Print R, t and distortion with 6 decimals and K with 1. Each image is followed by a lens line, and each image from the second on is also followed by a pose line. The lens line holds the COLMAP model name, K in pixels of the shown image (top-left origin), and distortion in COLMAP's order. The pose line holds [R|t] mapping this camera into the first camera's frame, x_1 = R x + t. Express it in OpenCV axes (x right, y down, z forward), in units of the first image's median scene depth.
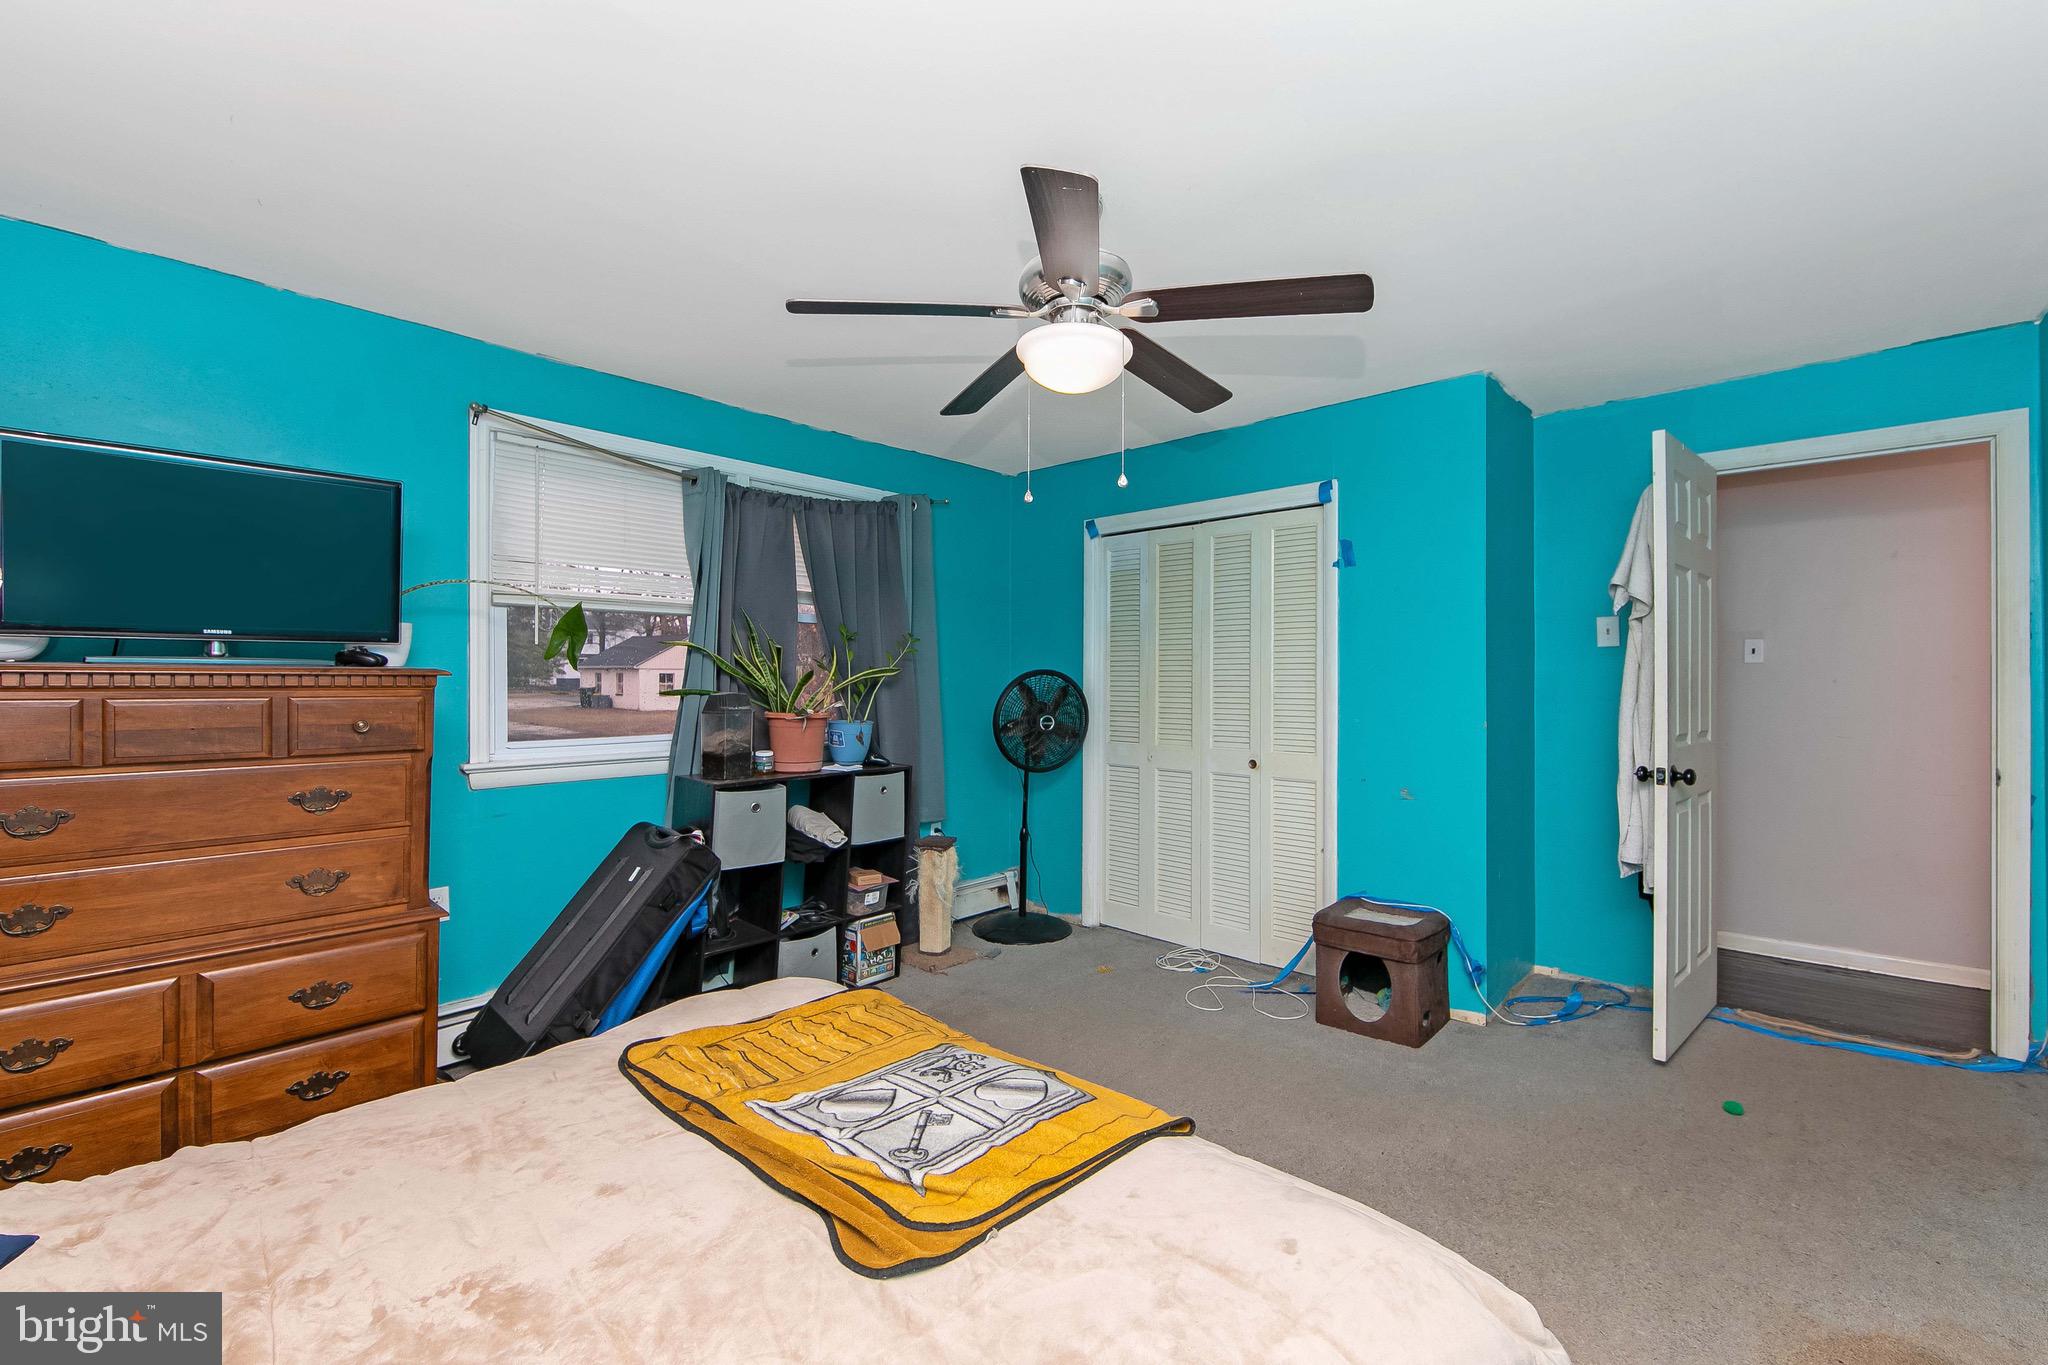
lens RADIAL K [[829.2, 0, 1051.8], [0, 829.2, 669.0], [0, 0, 1]] dist [0.000714, 0.000042]
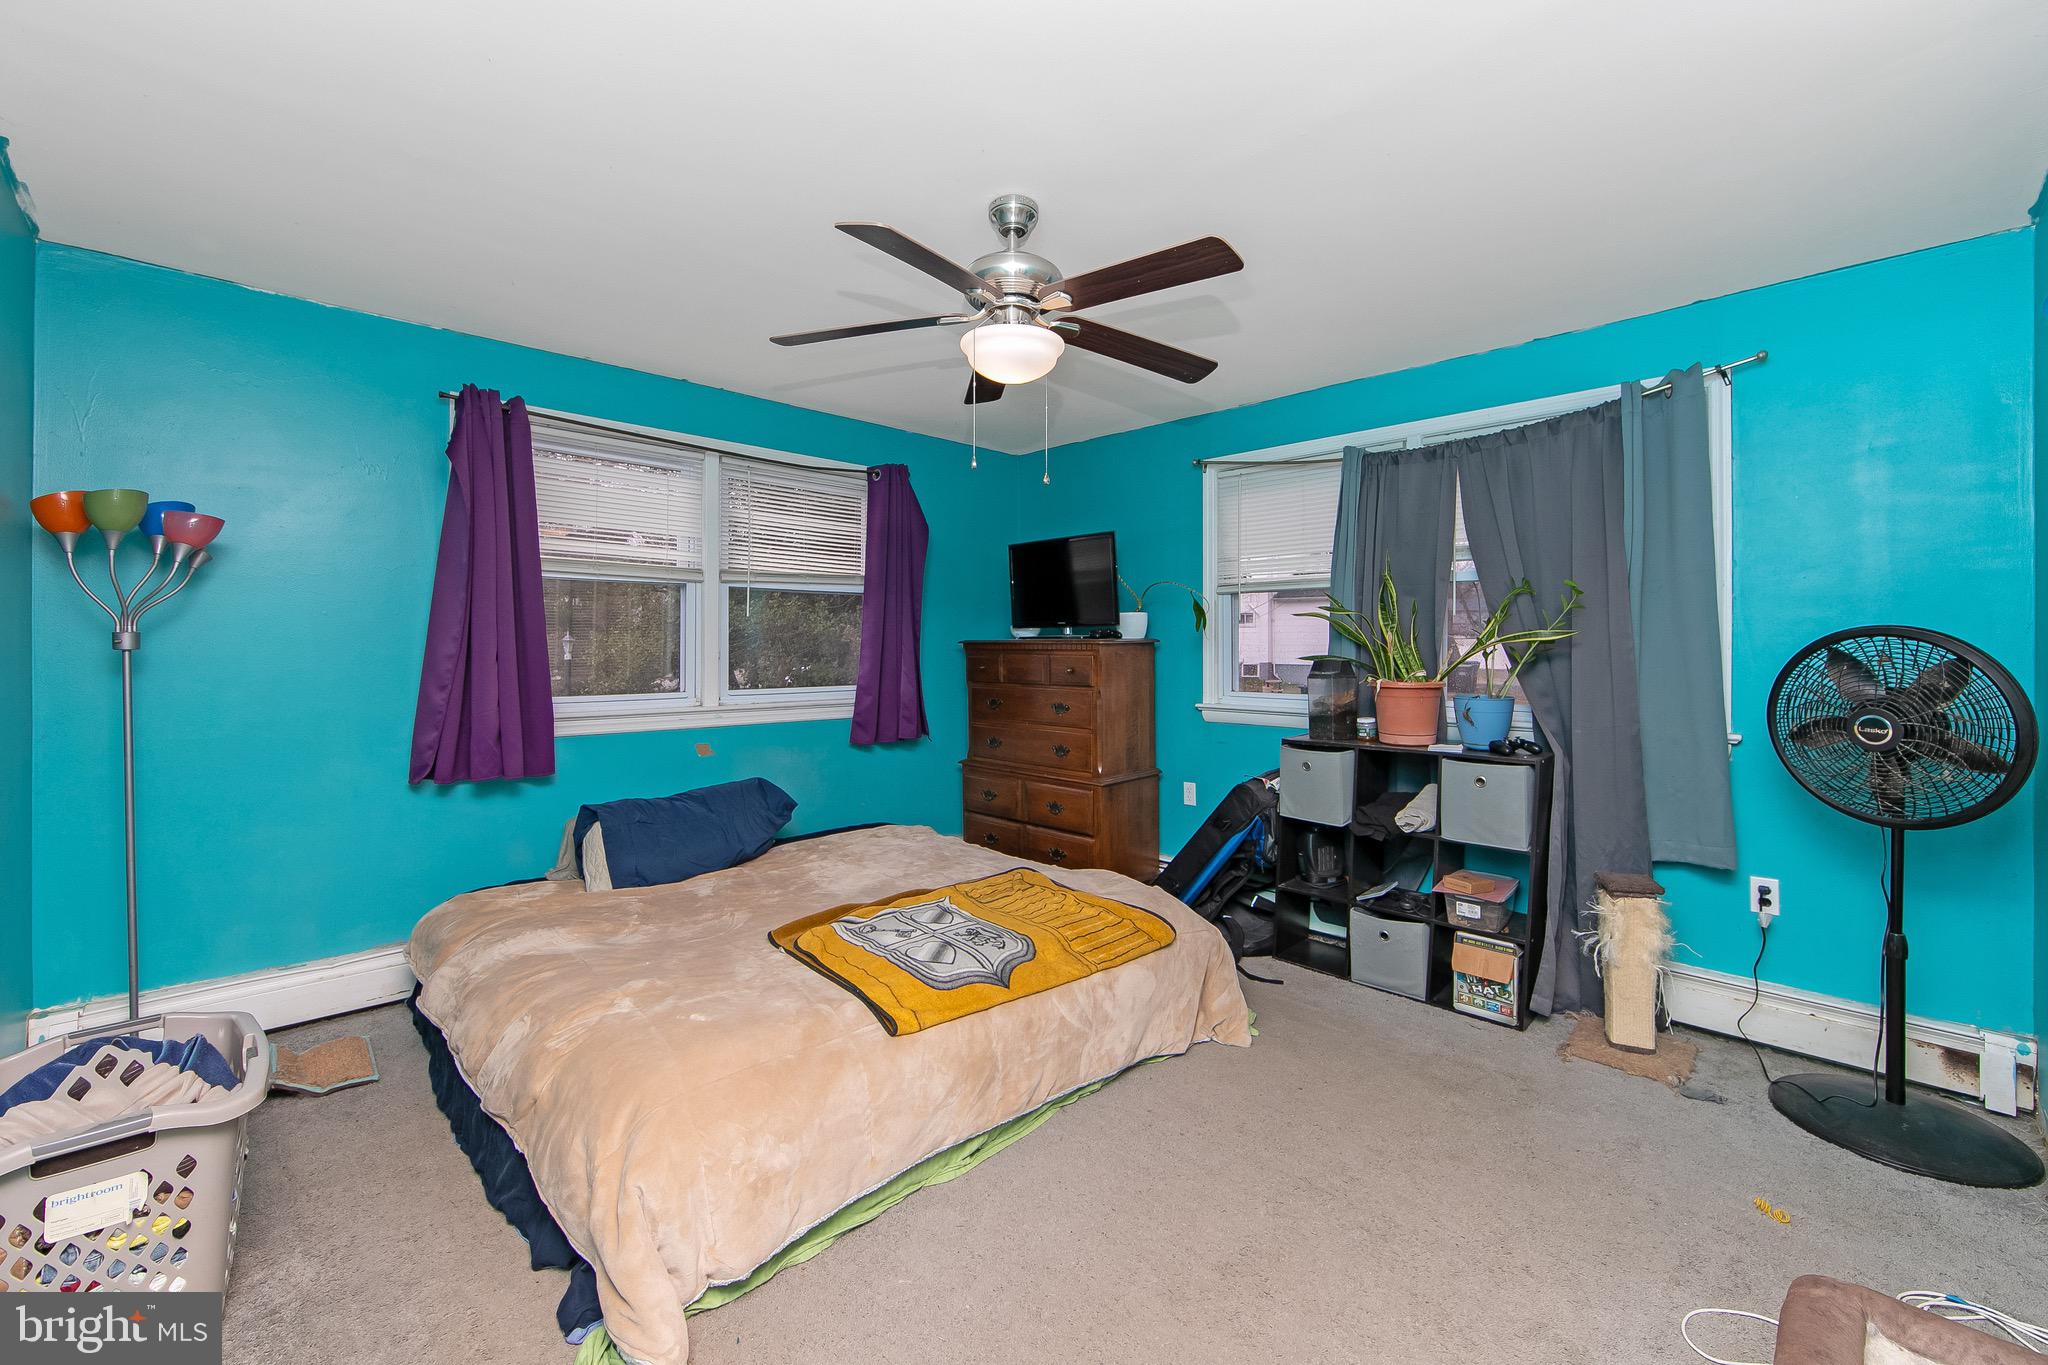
lens RADIAL K [[838.9, 0, 1021.9], [0, 838.9, 625.6], [0, 0, 1]] dist [0.000360, -0.000041]
pose [[-0.050441, -0.029592, -0.998289, 0.681073], [0.010660, 0.999488, -0.030166, 0.014558], [0.998670, -0.012163, -0.050099, 0.633462]]
